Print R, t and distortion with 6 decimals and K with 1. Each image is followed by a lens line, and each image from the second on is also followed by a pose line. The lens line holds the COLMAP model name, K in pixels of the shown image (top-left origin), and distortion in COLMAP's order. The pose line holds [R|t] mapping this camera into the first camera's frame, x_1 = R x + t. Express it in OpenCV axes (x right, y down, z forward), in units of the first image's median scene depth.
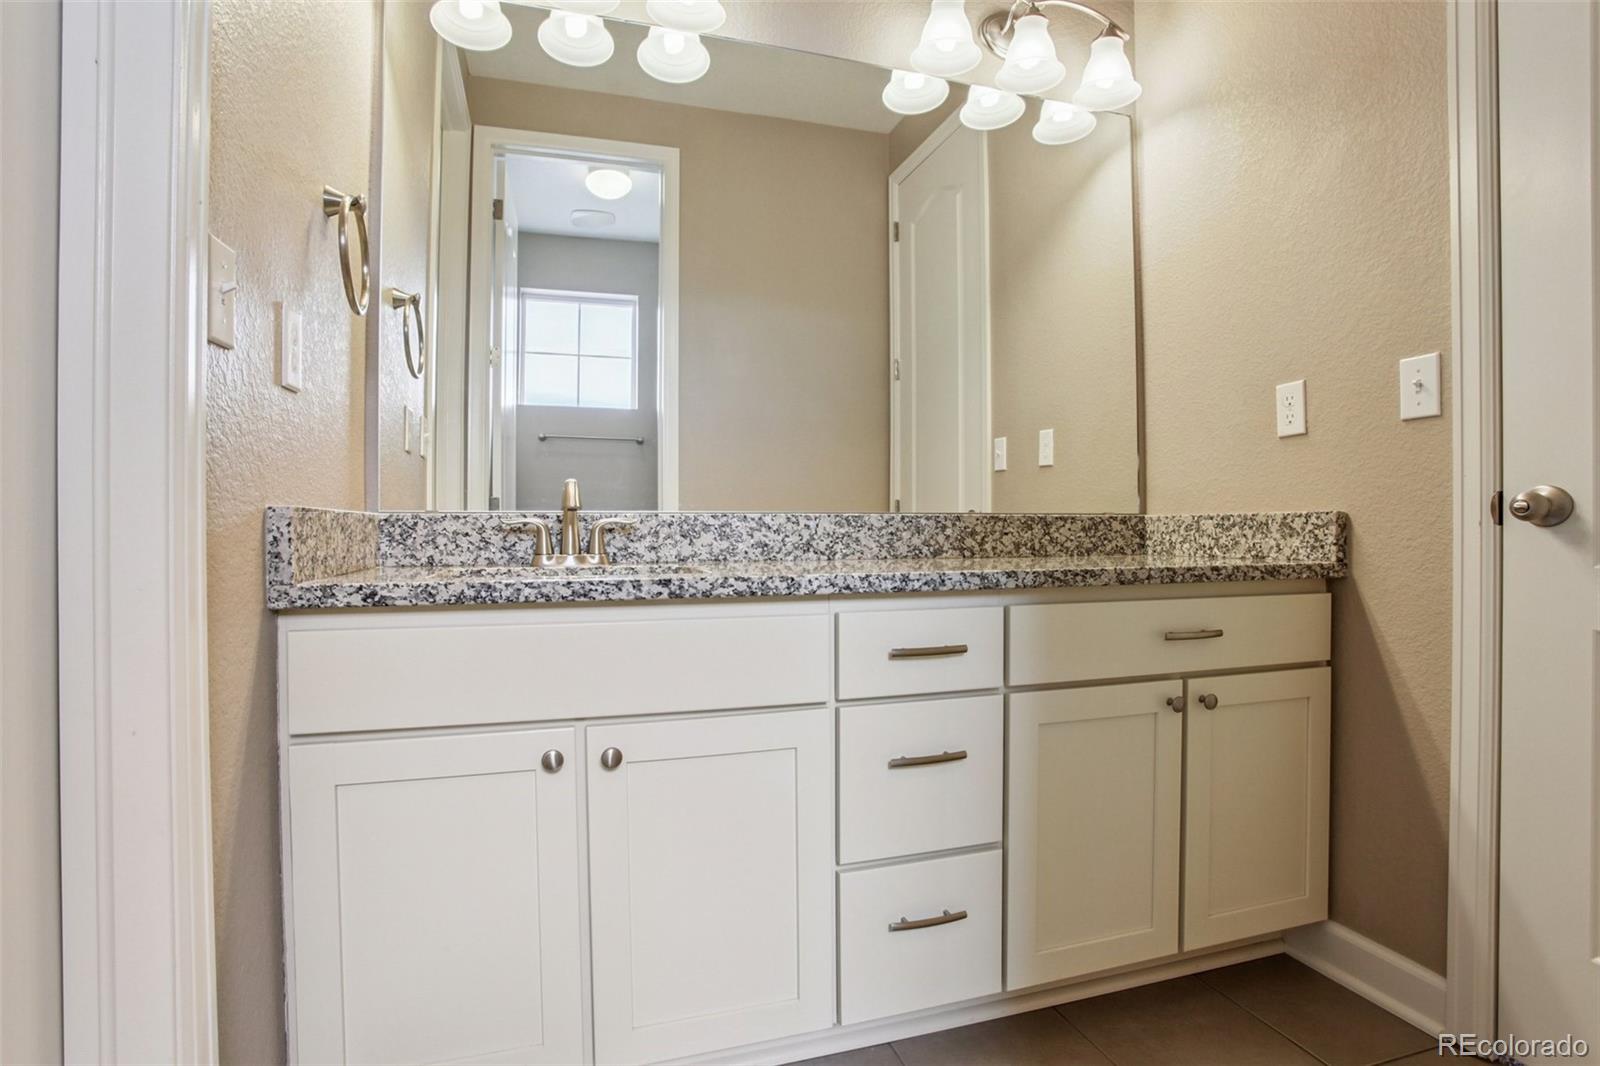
lens RADIAL K [[782.5, 0, 792.9], [0, 782.5, 525.9], [0, 0, 1]] dist [-0.004075, -0.000161]
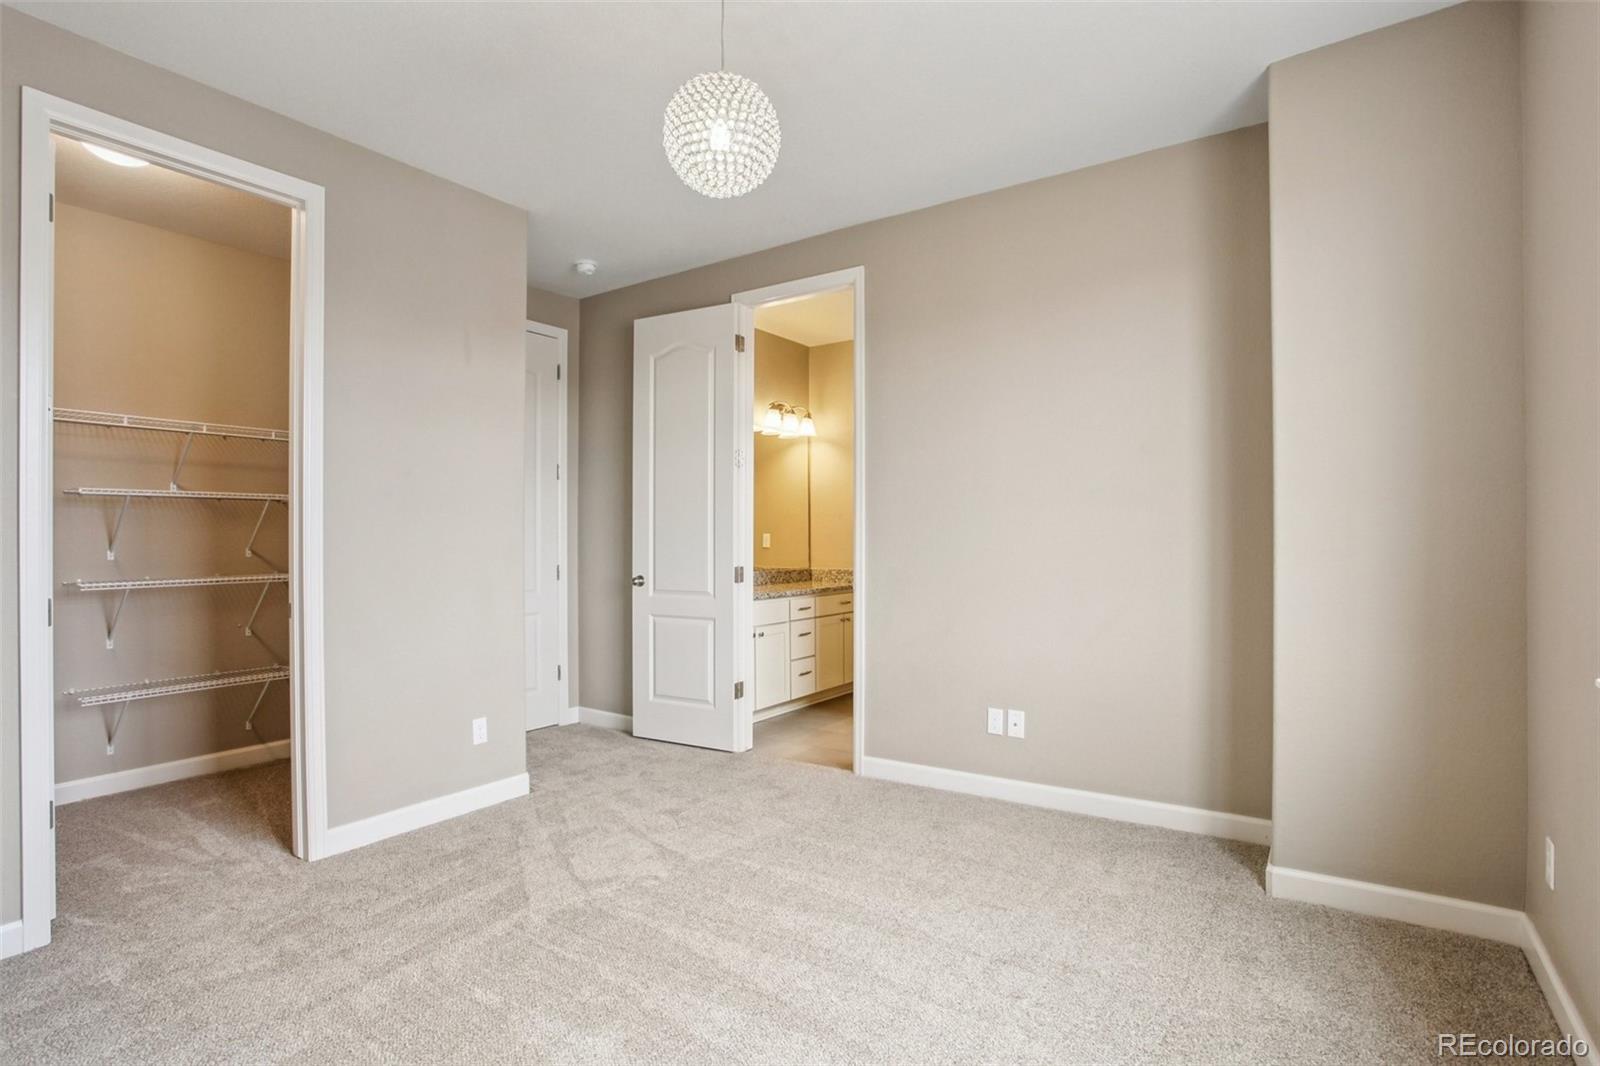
lens RADIAL K [[782.5, 0, 802.9], [0, 782.5, 536.8], [0, 0, 1]] dist [-0.004075, -0.000161]
pose [[0.783215, 0.004625, 0.621734, -2.274041], [-0.003441, 0.999989, -0.003104, -0.196434], [-0.621742, 0.000292, 0.783222, -2.118865]]
